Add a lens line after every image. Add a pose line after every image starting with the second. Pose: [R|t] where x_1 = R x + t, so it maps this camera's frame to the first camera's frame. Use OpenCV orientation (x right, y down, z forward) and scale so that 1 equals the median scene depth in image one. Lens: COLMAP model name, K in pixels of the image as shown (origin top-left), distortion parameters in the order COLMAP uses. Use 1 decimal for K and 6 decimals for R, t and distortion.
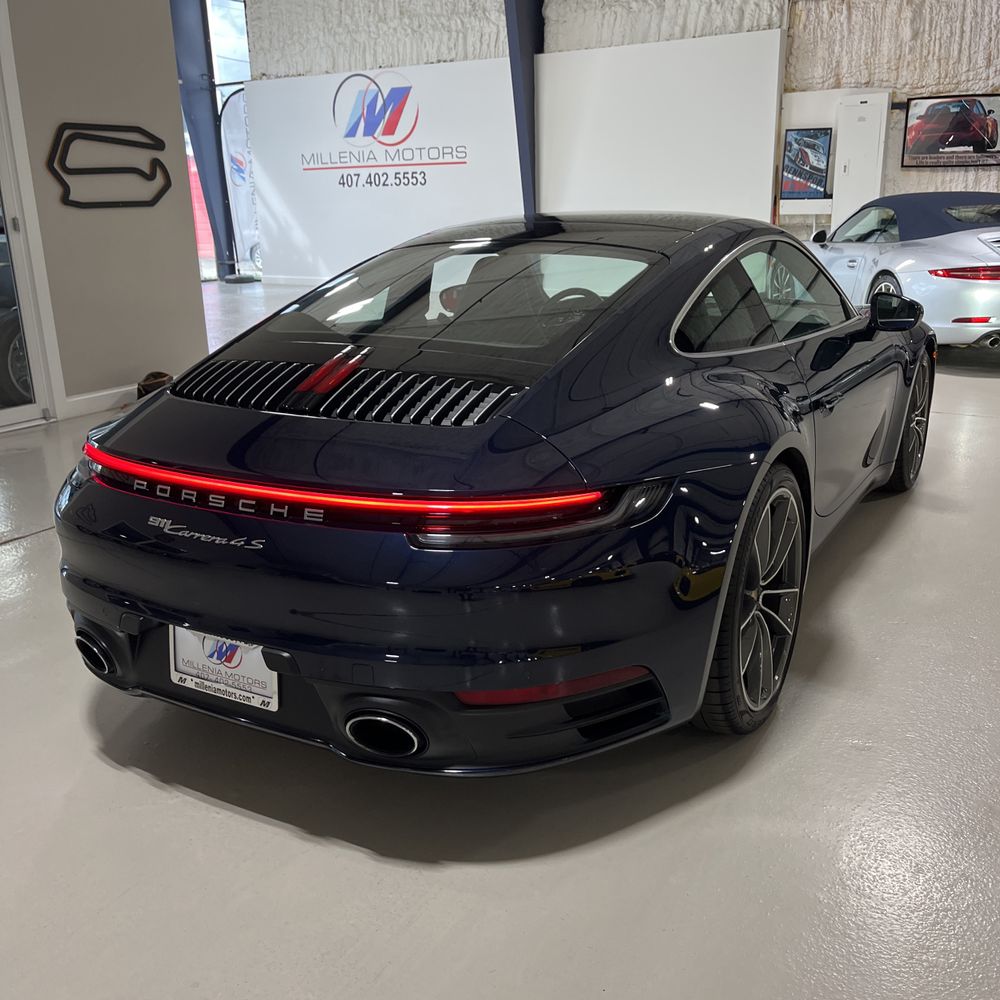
lens RADIAL K [[1020.2, 0, 500.9], [0, 1020.2, 518.8], [0, 0, 1]] dist [0.009327, 0.000000]
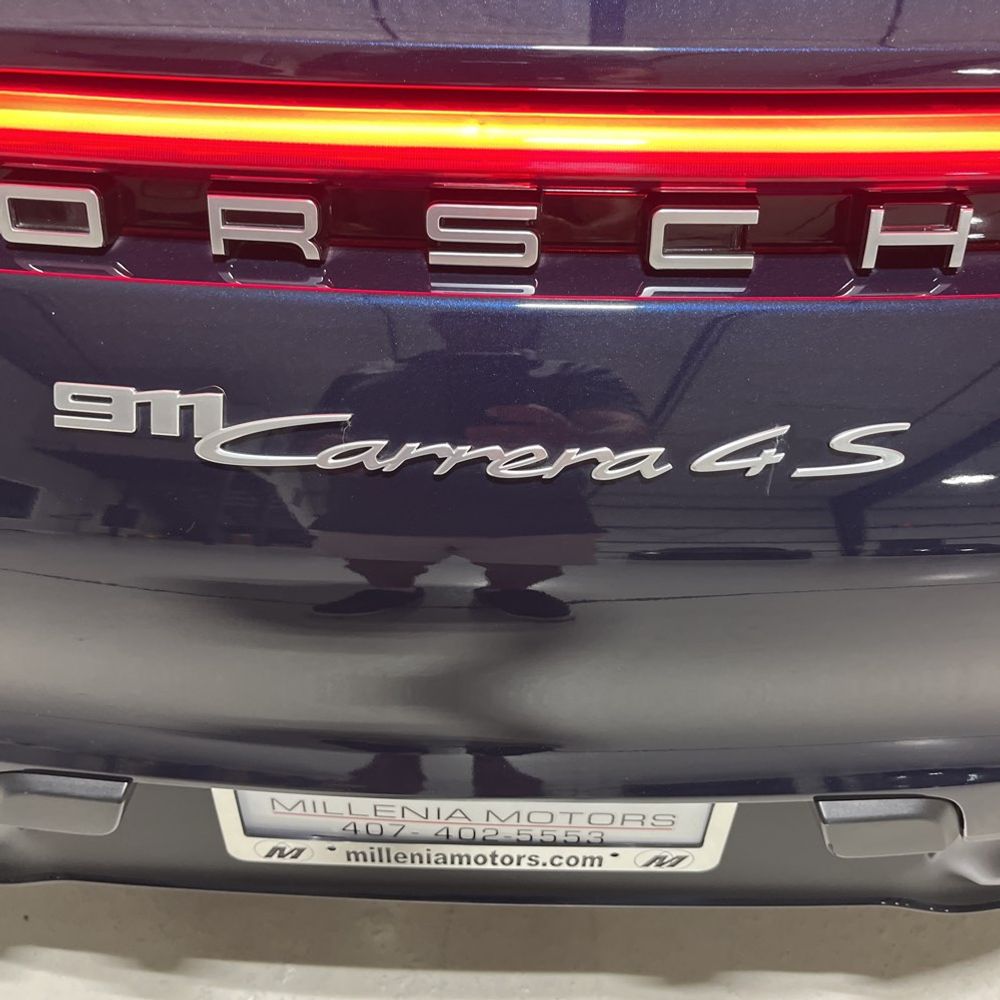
lens RADIAL K [[1020.2, 0, 494.6], [0, 1020.2, 480.4], [0, 0, 1]] dist [0.009327, 0.000000]
pose [[0.879568, -0.309583, 0.361272, -0.067159], [0.109712, 0.870852, 0.479145, -0.012416], [-0.462950, -0.381805, 0.799939, 0.159413]]
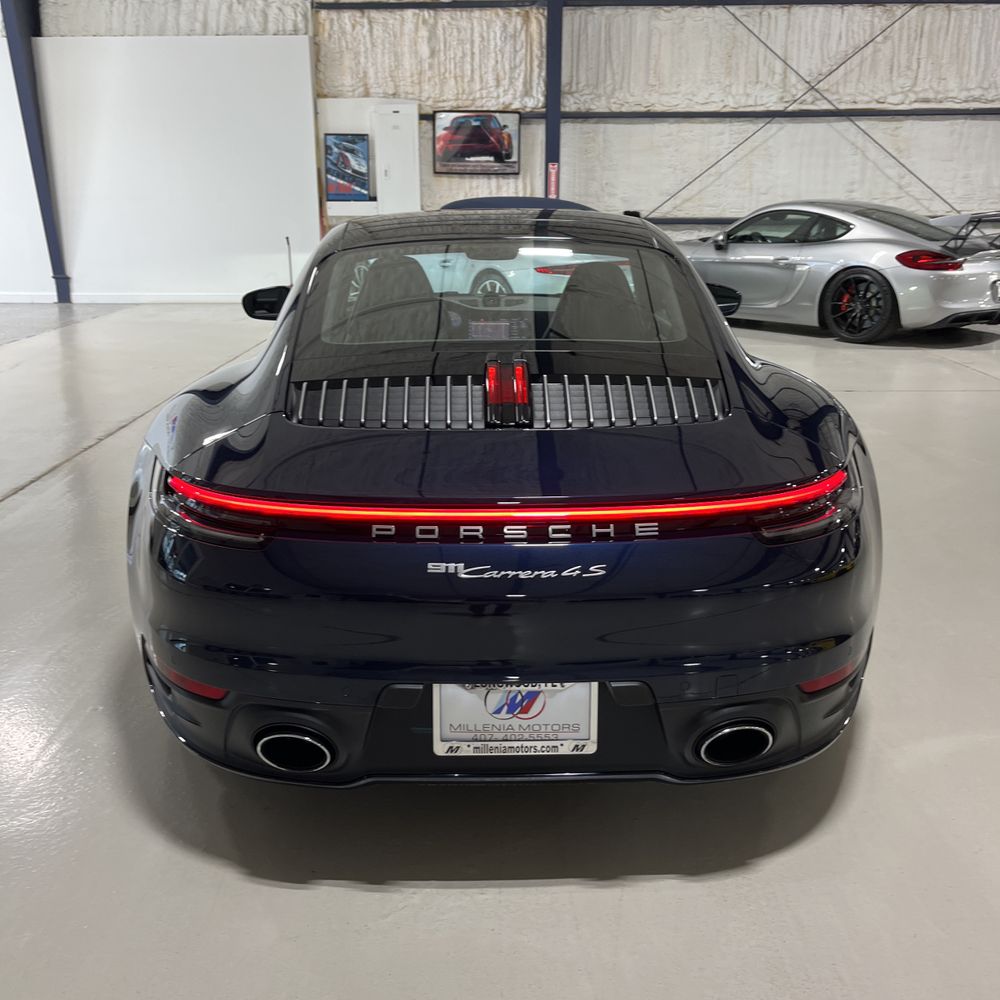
lens RADIAL K [[1020.2, 0, 491.8], [0, 1020.2, 497.9], [0, 0, 1]] dist [0.009327, 0.000000]
pose [[0.861897, -0.129538, 0.490258, -0.137082], [0.139643, 0.990071, 0.016102, -0.012117], [-0.487476, 0.054583, 0.871429, 0.046114]]
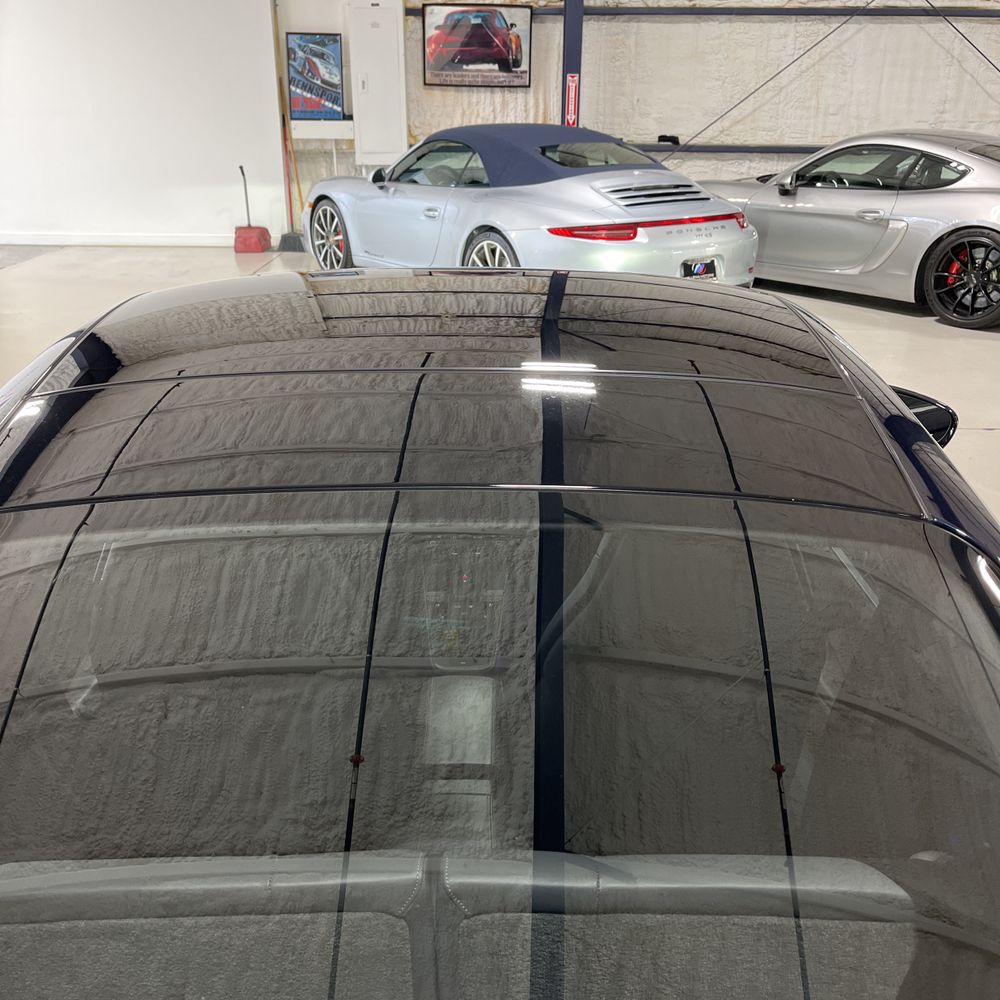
lens RADIAL K [[1020.2, 0, 498.5], [0, 1020.2, 514.5], [0, 0, 1]] dist [0.009327, 0.000000]
pose [[0.864103, -0.172357, 0.472883, -0.030156], [0.131050, 0.984178, 0.119246, -0.082123], [-0.485954, -0.041070, 0.873019, 0.200694]]
